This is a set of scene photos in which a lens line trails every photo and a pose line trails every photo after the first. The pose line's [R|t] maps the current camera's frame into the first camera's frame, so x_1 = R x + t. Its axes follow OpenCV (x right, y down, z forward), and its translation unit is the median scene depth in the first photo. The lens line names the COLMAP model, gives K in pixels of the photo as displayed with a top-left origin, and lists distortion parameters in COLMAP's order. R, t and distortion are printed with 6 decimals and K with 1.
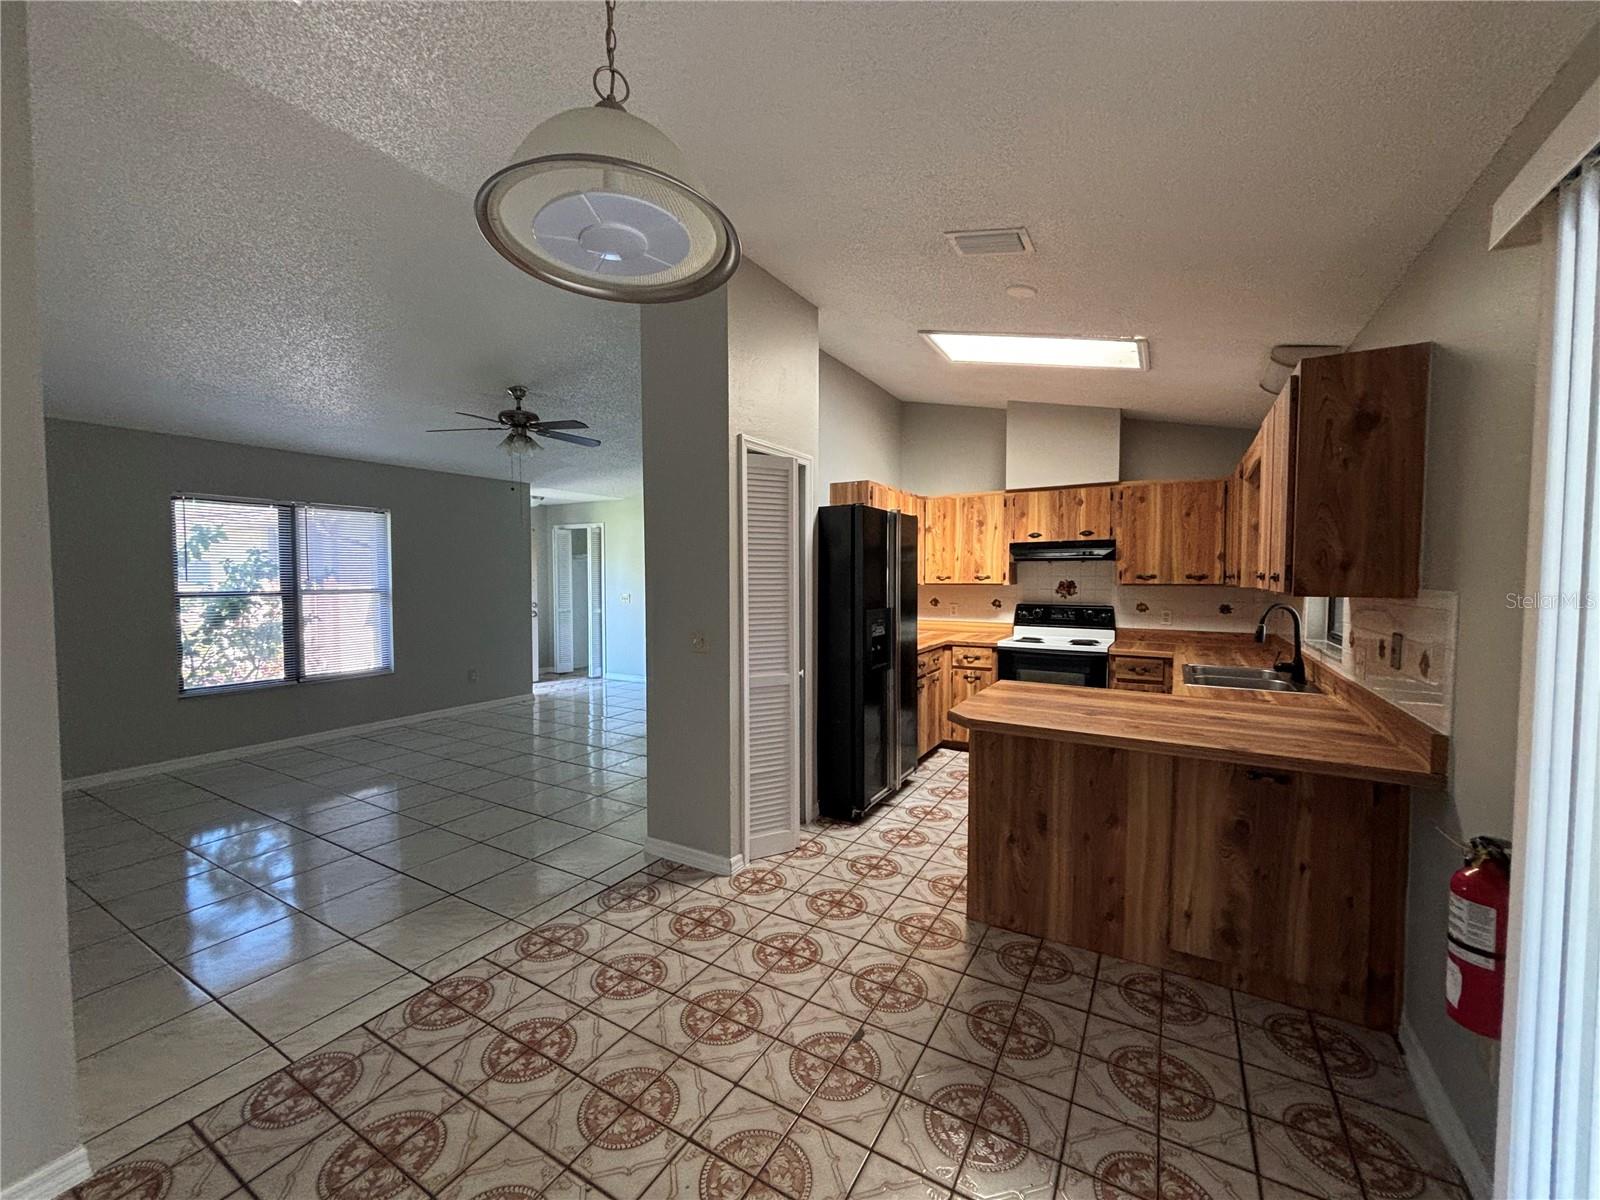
lens RADIAL K [[645.6, 0, 796.6], [0, 645.6, 602.9], [0, 0, 1]] dist [0.002448, 0.001225]
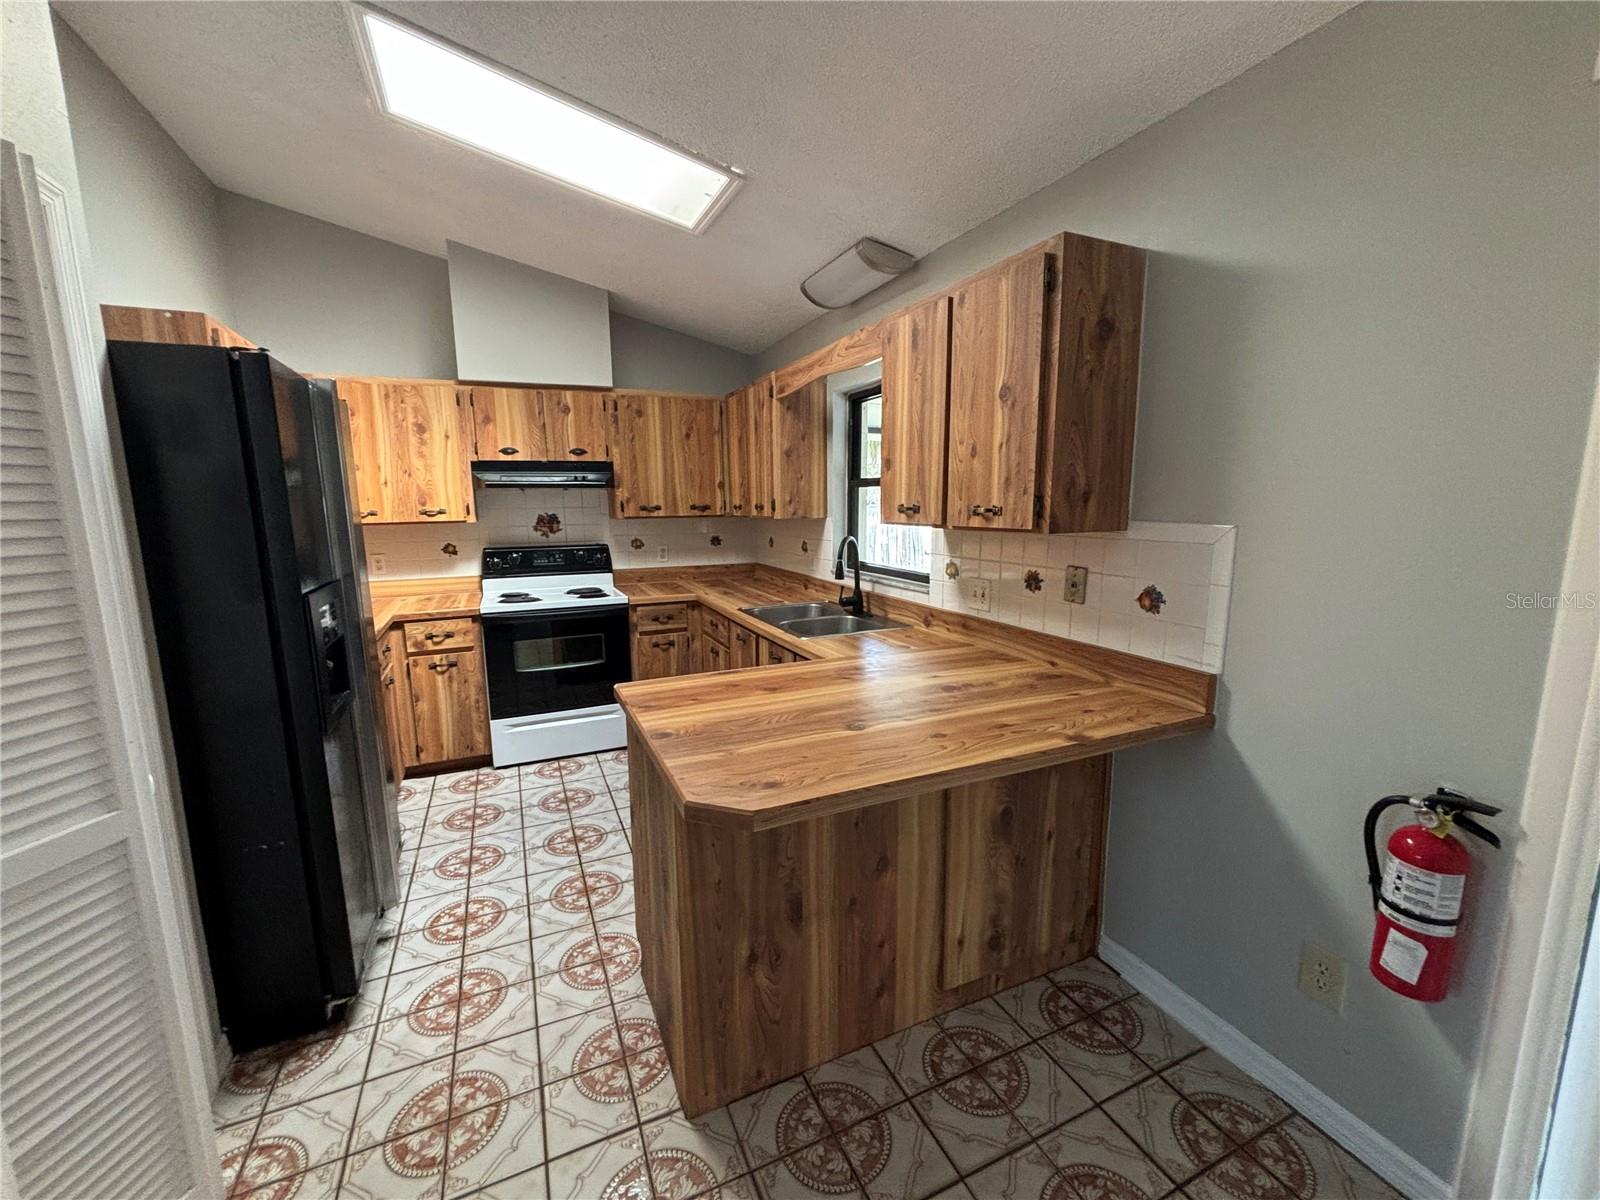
lens RADIAL K [[645.6, 0, 792.3], [0, 645.6, 602.8], [0, 0, 1]] dist [0.002448, 0.001225]
pose [[0.582807, -0.134593, 0.801387, -0.048435], [0.045299, 0.990036, 0.133333, -0.022577], [-0.811347, -0.041406, 0.583096, 0.367284]]
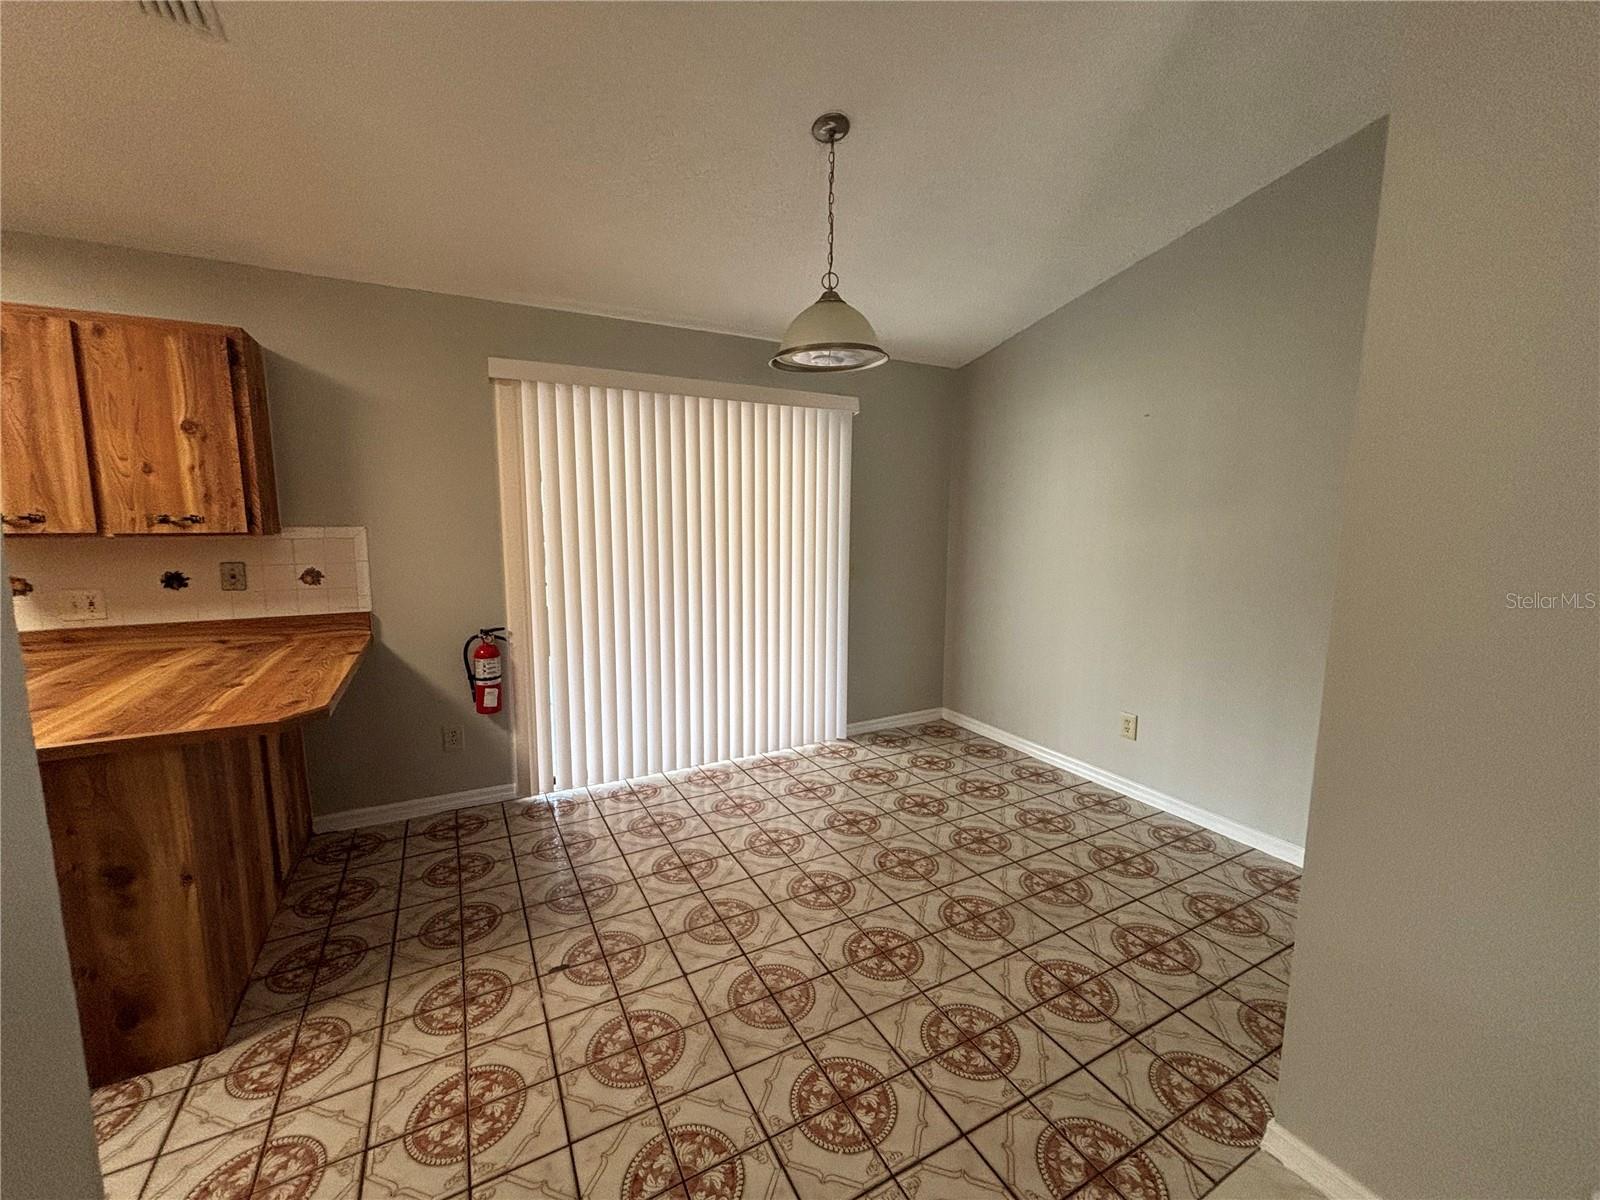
lens RADIAL K [[645.6, 0, 792.9], [0, 645.6, 603.6], [0, 0, 1]] dist [0.002448, 0.001225]
pose [[-0.848961, -0.074915, 0.523118, -0.321171], [0.019062, 0.984916, 0.171983, -0.033793], [-0.528111, 0.155978, -0.834727, 0.704126]]
